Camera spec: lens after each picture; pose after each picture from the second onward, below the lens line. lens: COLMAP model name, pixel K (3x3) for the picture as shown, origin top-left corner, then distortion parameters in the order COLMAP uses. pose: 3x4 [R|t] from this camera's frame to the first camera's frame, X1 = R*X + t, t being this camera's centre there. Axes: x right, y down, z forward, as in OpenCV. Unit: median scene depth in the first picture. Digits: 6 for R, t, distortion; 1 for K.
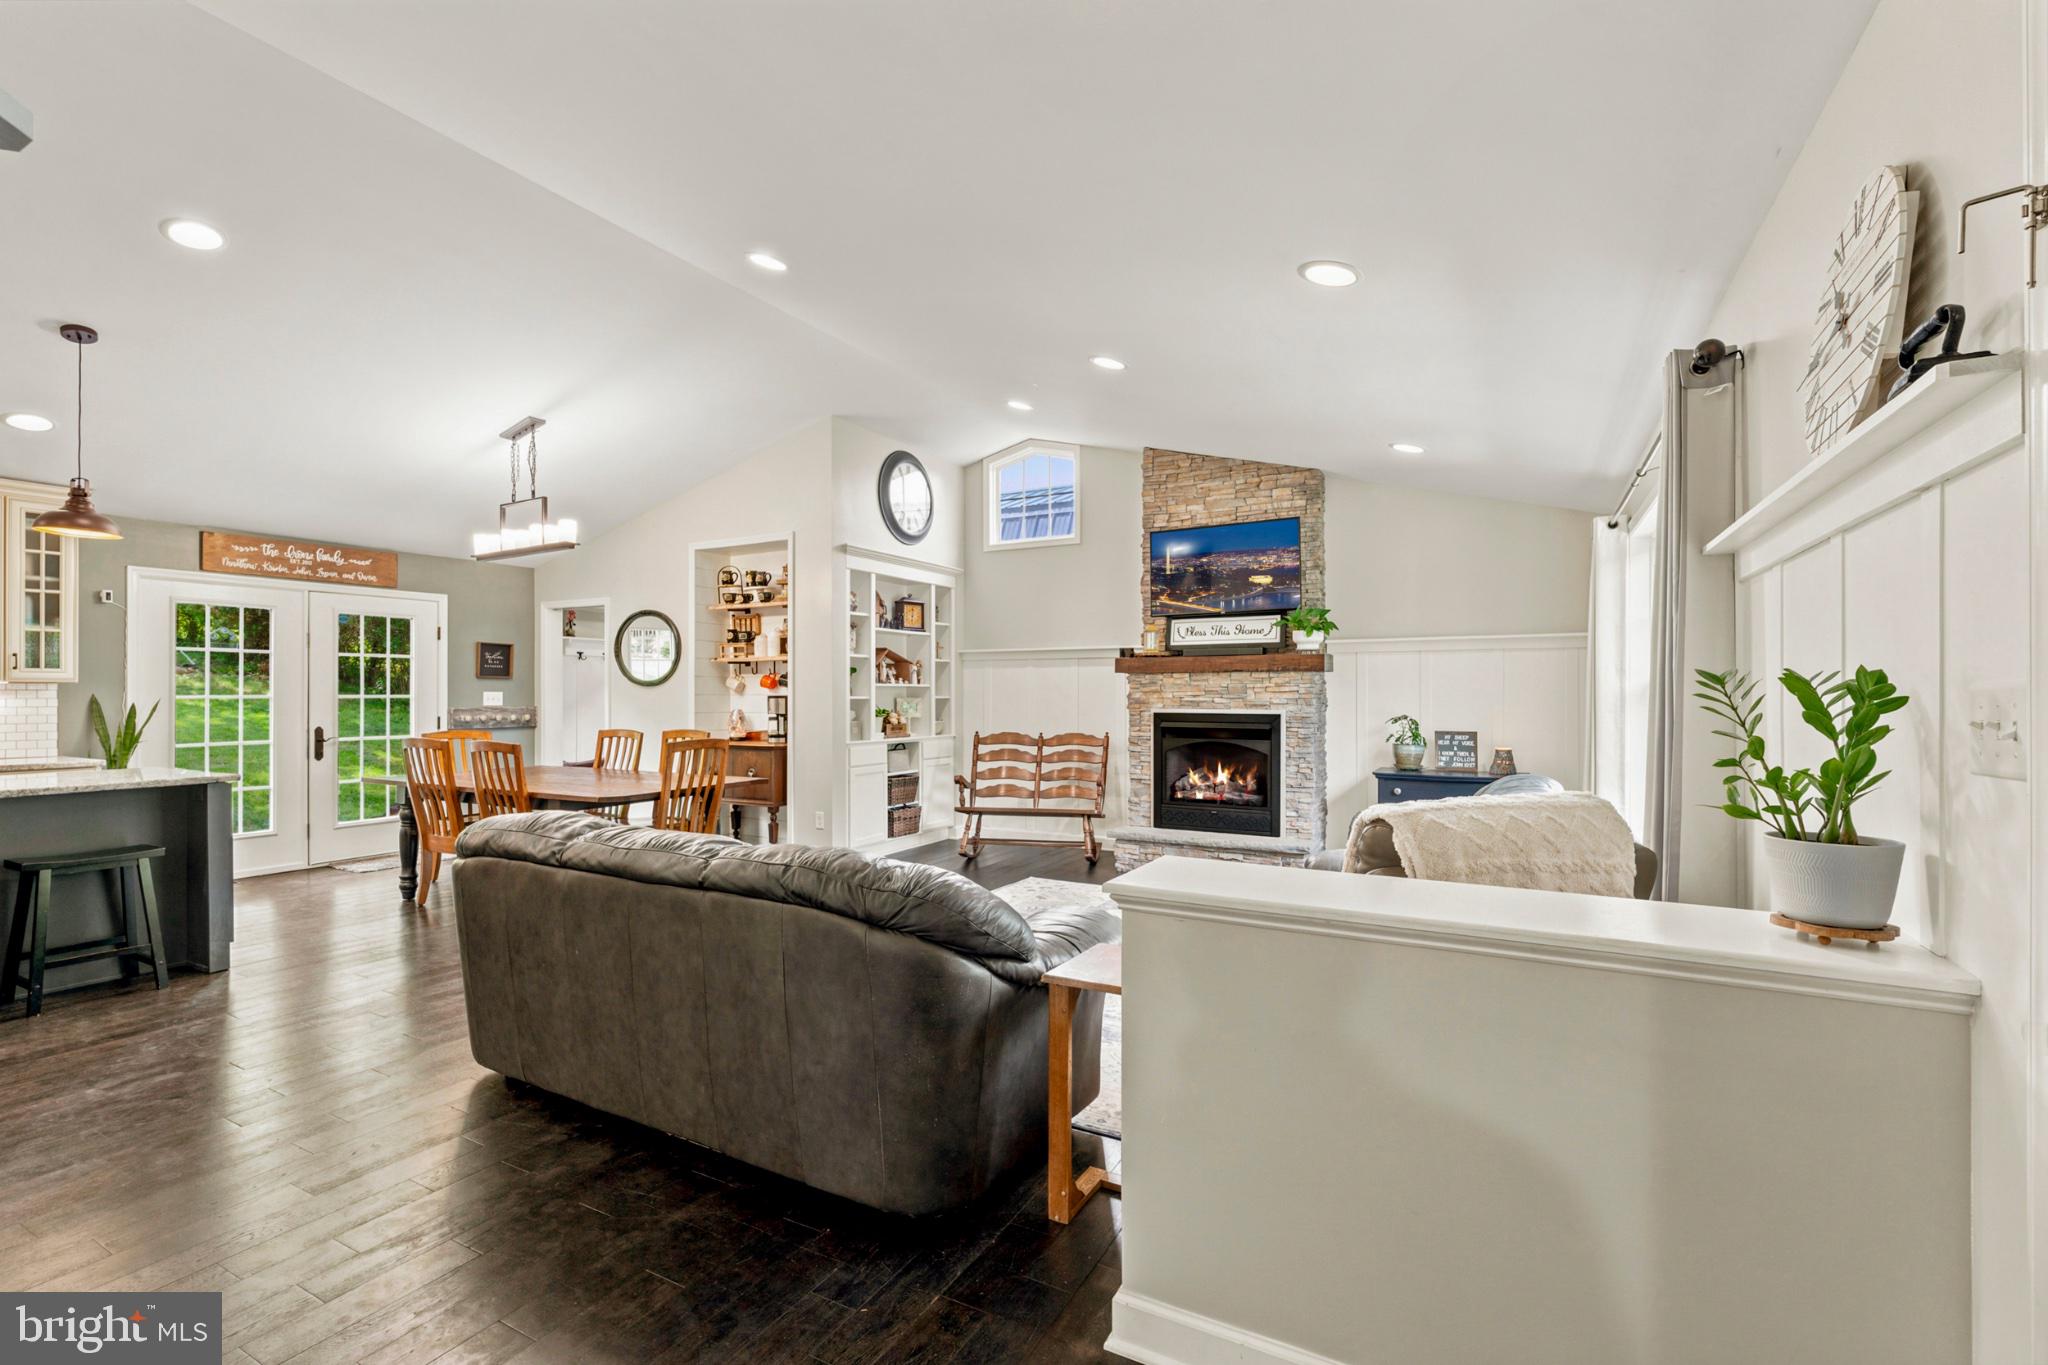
lens RADIAL K [[910.8, 0, 1023.4], [0, 910.8, 695.2], [0, 0, 1]] dist [-0.000807, 0.000168]
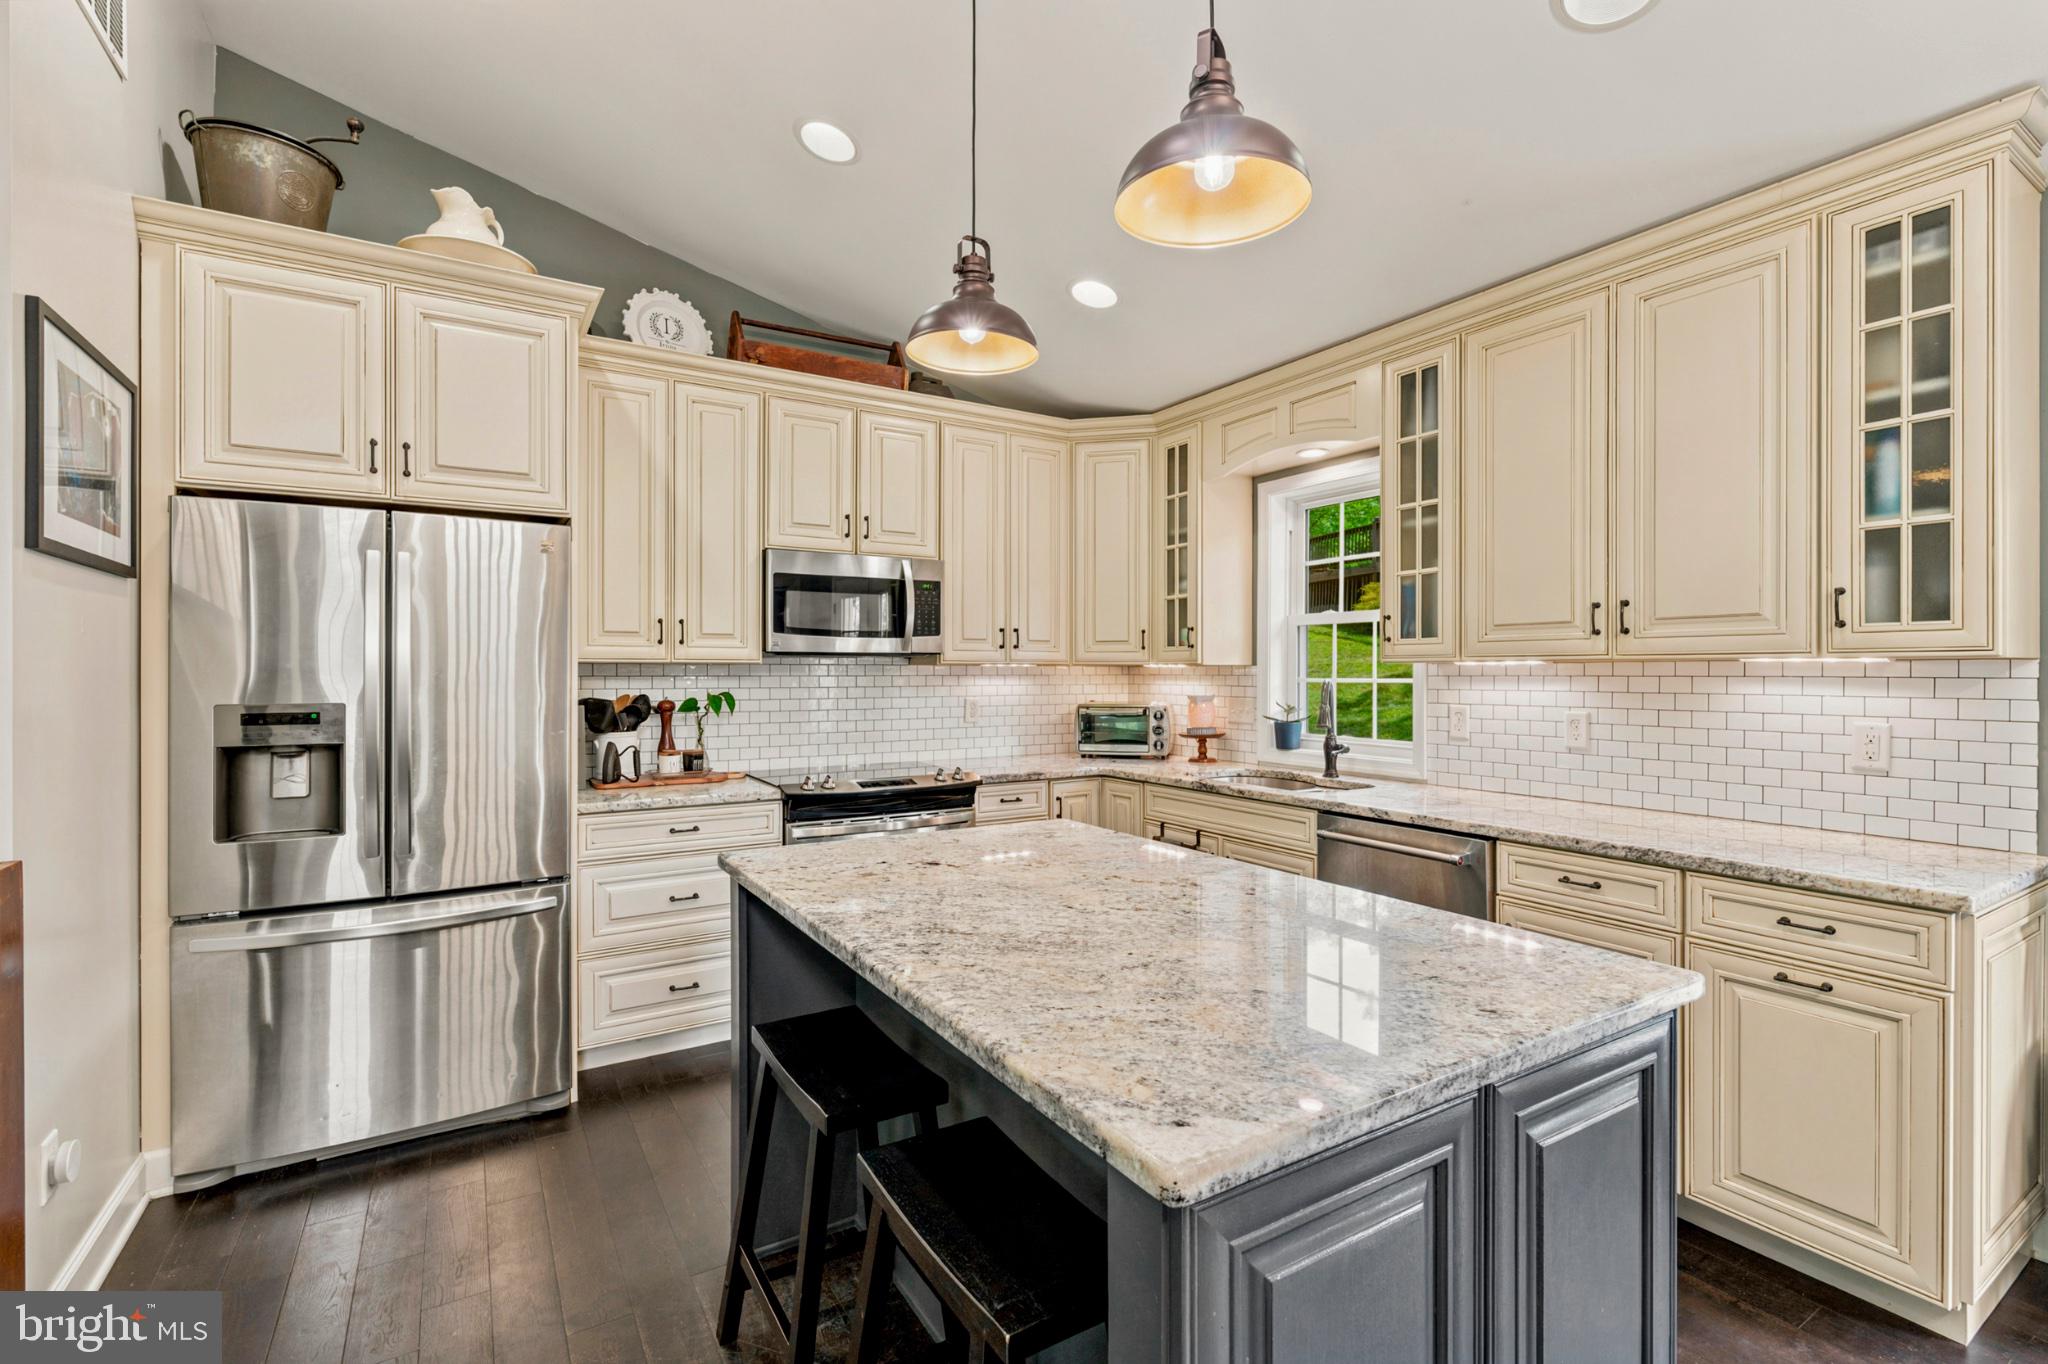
lens RADIAL K [[911.8, 0, 1027.9], [0, 911.8, 669.3], [0, 0, 1]] dist [0.000124, 0.000252]
pose [[-0.487032, 0.000366, -0.873384, -0.455731], [-0.001923, 0.999997, 0.001491, -0.007636], [0.873382, 0.002406, -0.487029, 0.701430]]
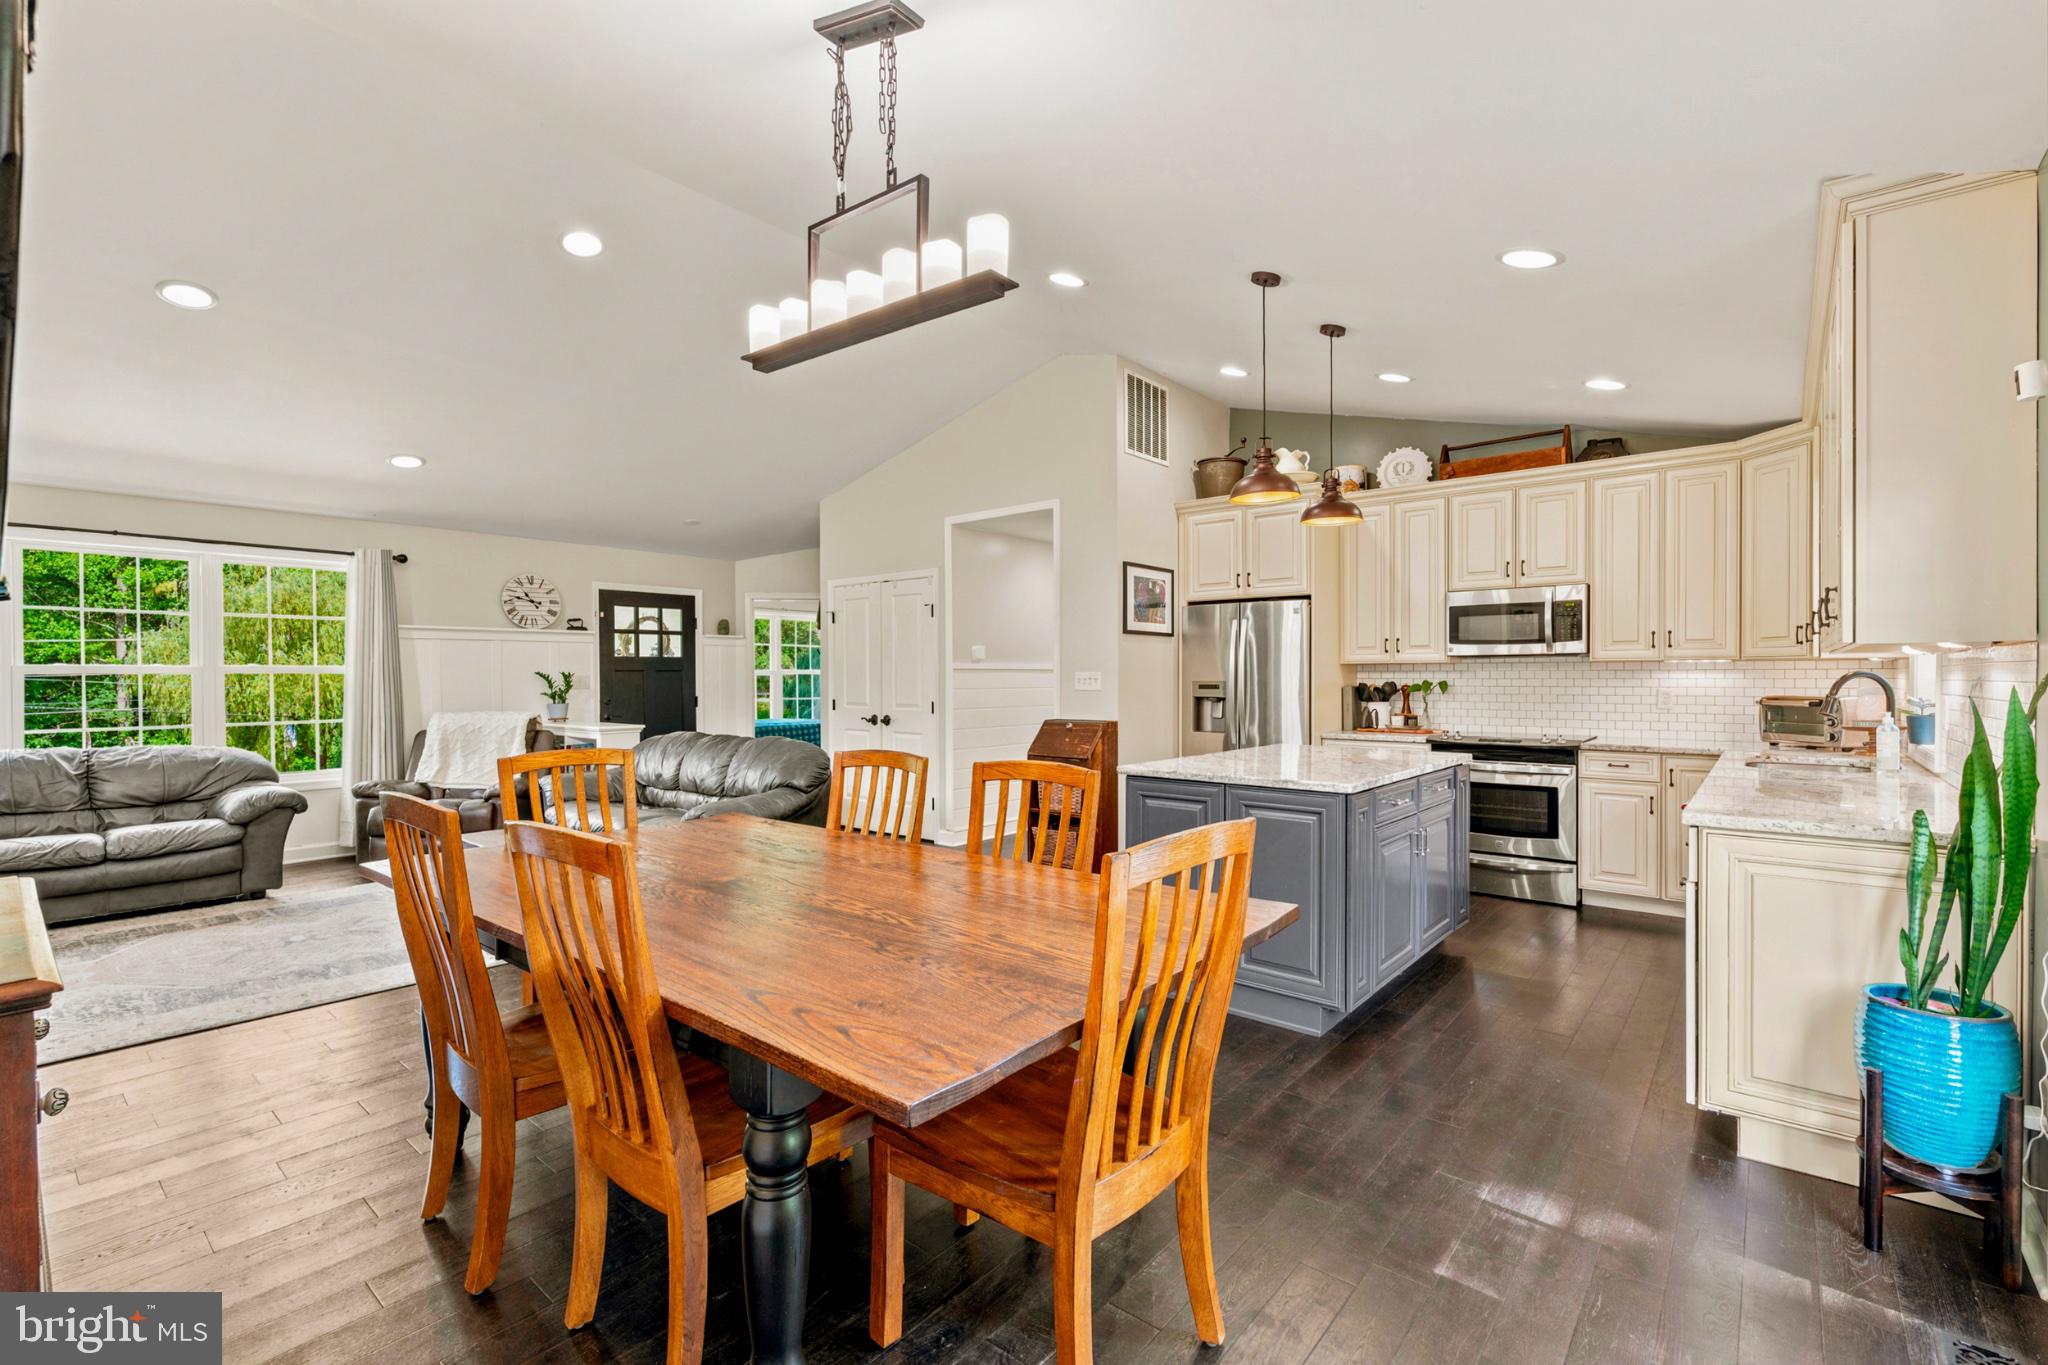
lens RADIAL K [[905.1, 0, 1026.4], [0, 905.1, 680.7], [0, 0, 1]] dist [-0.002156, -0.000208]
pose [[-0.981652, 0.002713, 0.190663, -0.621023], [0.004349, 0.999957, 0.008158, -0.001730], [-0.190632, 0.008837, -0.981622, 1.234174]]
